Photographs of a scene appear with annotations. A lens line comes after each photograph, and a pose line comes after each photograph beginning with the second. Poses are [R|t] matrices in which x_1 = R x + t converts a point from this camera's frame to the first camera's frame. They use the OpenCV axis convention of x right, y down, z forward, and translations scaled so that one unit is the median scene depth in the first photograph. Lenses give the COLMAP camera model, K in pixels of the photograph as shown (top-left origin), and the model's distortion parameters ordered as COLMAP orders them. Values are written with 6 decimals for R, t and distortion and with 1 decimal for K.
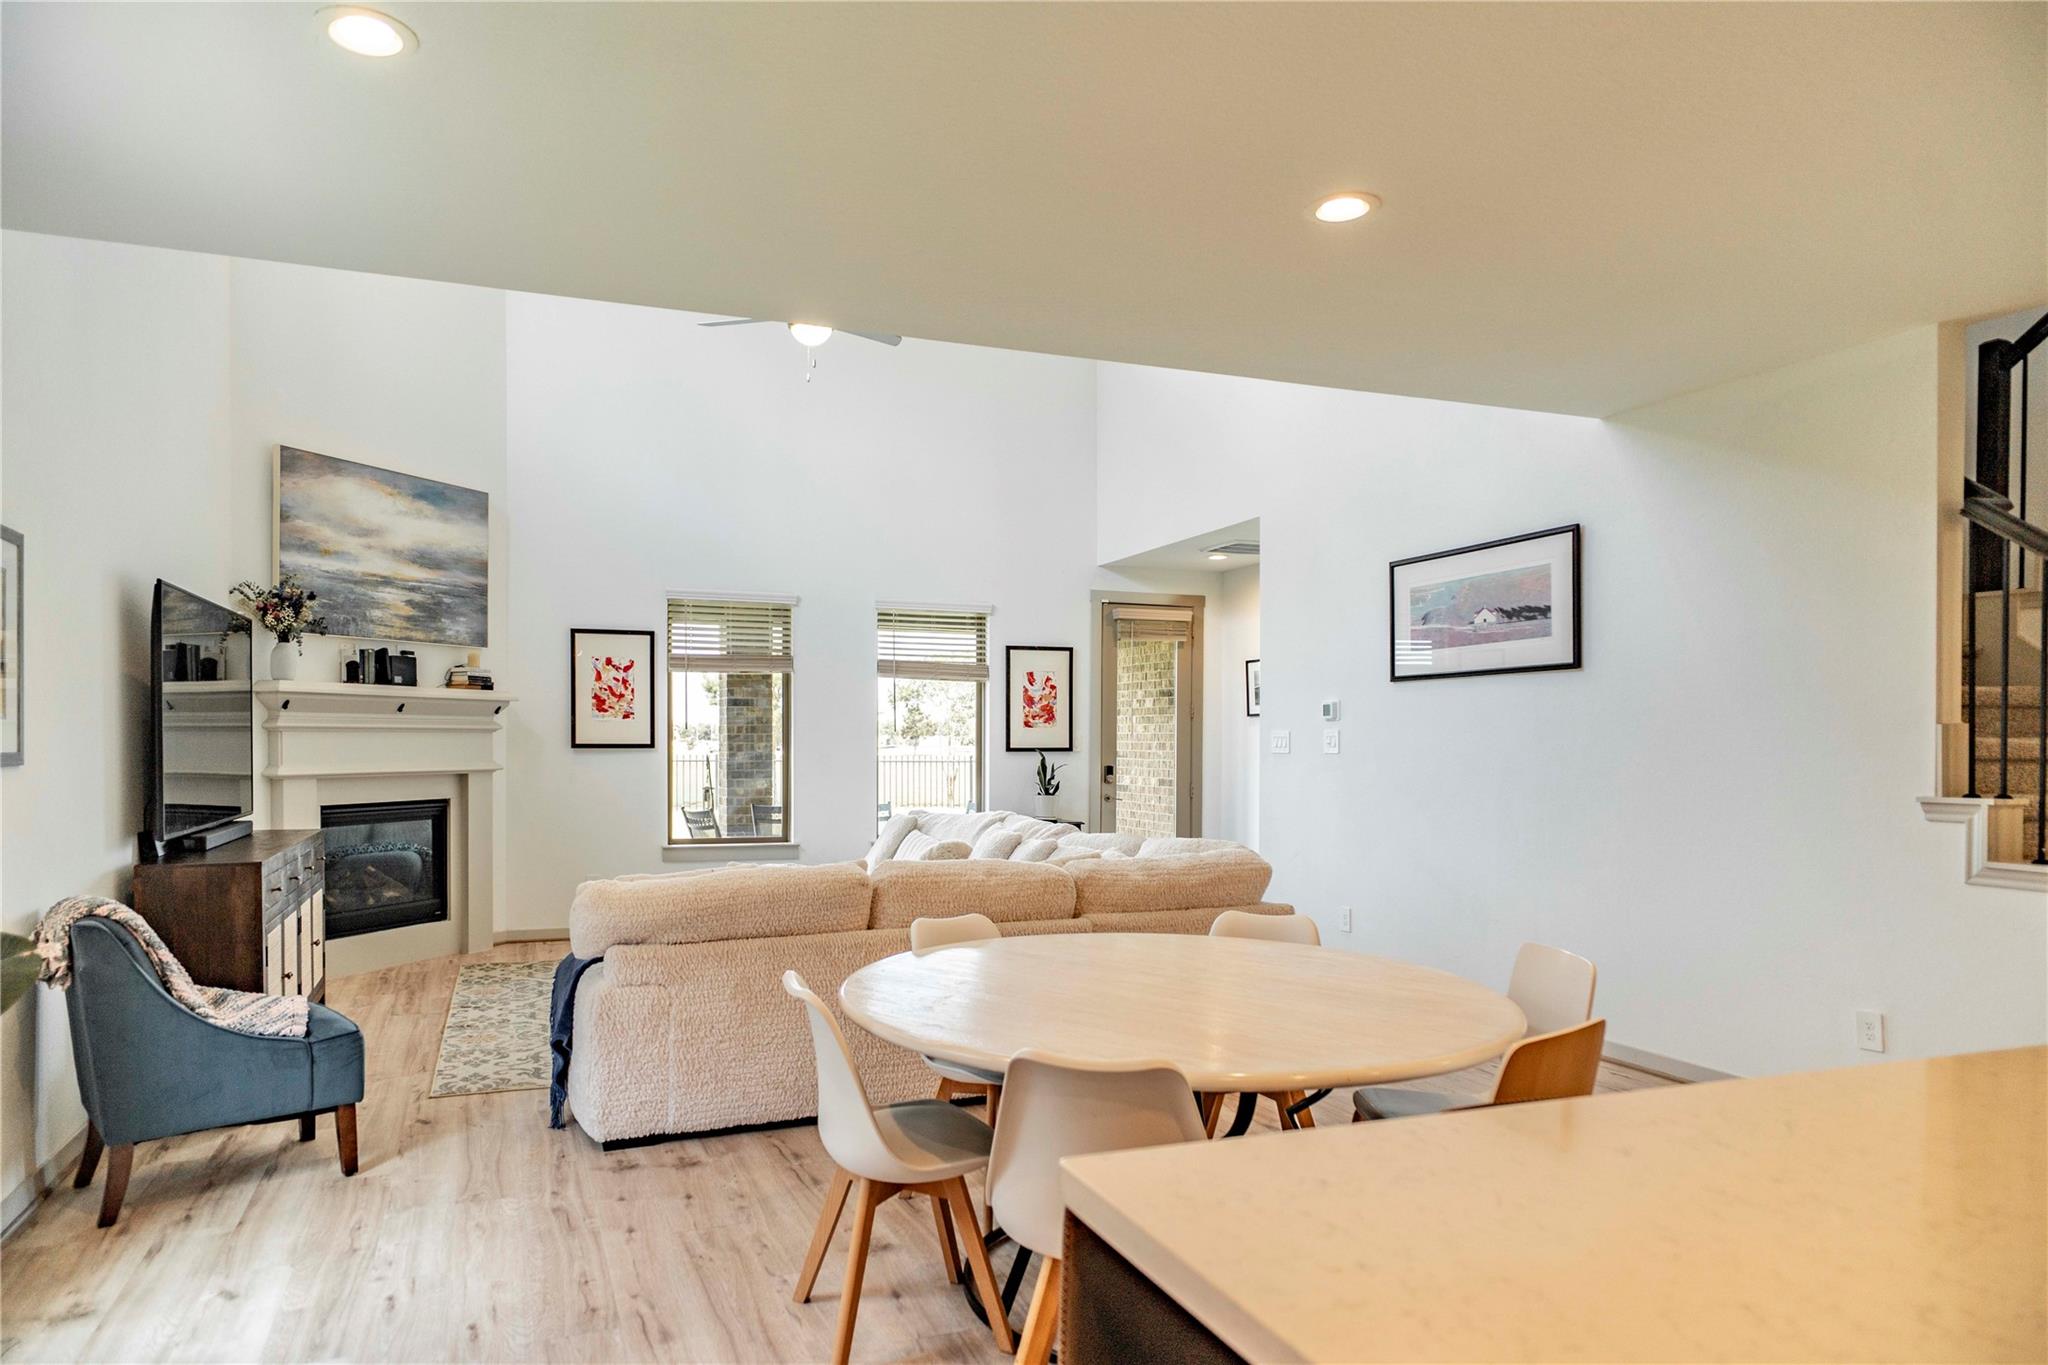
lens RADIAL K [[1296.3, 0, 1021.3], [0, 1296.3, 753.7], [0, 0, 1]] dist [0.003008, 0.000259]
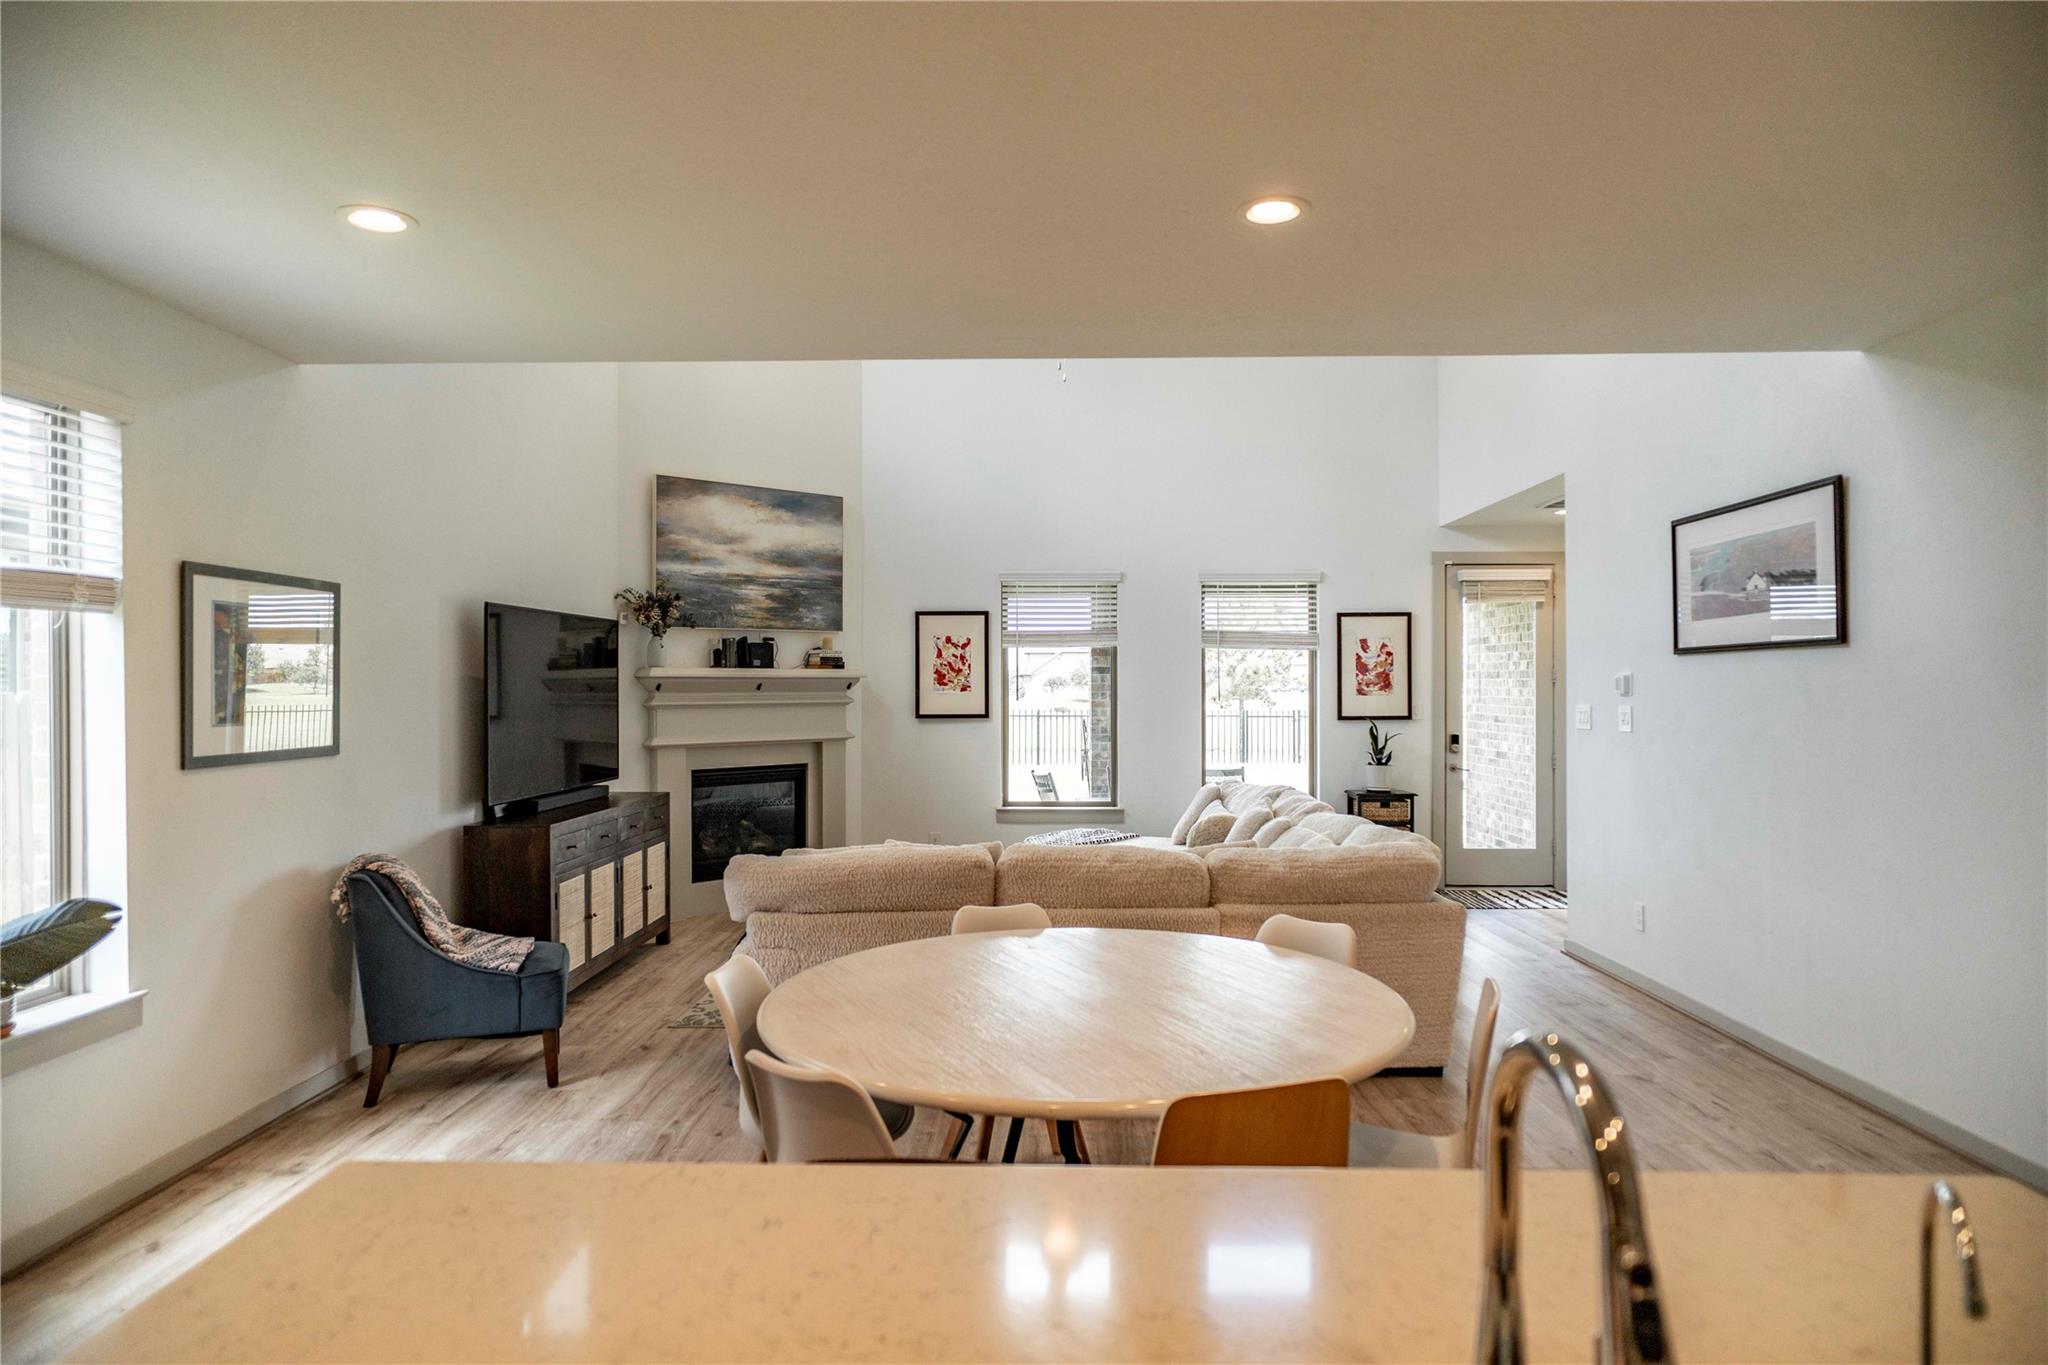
lens RADIAL K [[1272.3, 0, 1024.0], [0, 1272.3, 682.5], [0, 0, 1]] dist [0.001608, 0.001080]
pose [[0.929380, -0.007418, -0.369051, 0.171404], [0.001155, 0.999852, -0.017189, -0.019184], [0.369123, 0.015549, 0.929250, 0.016181]]
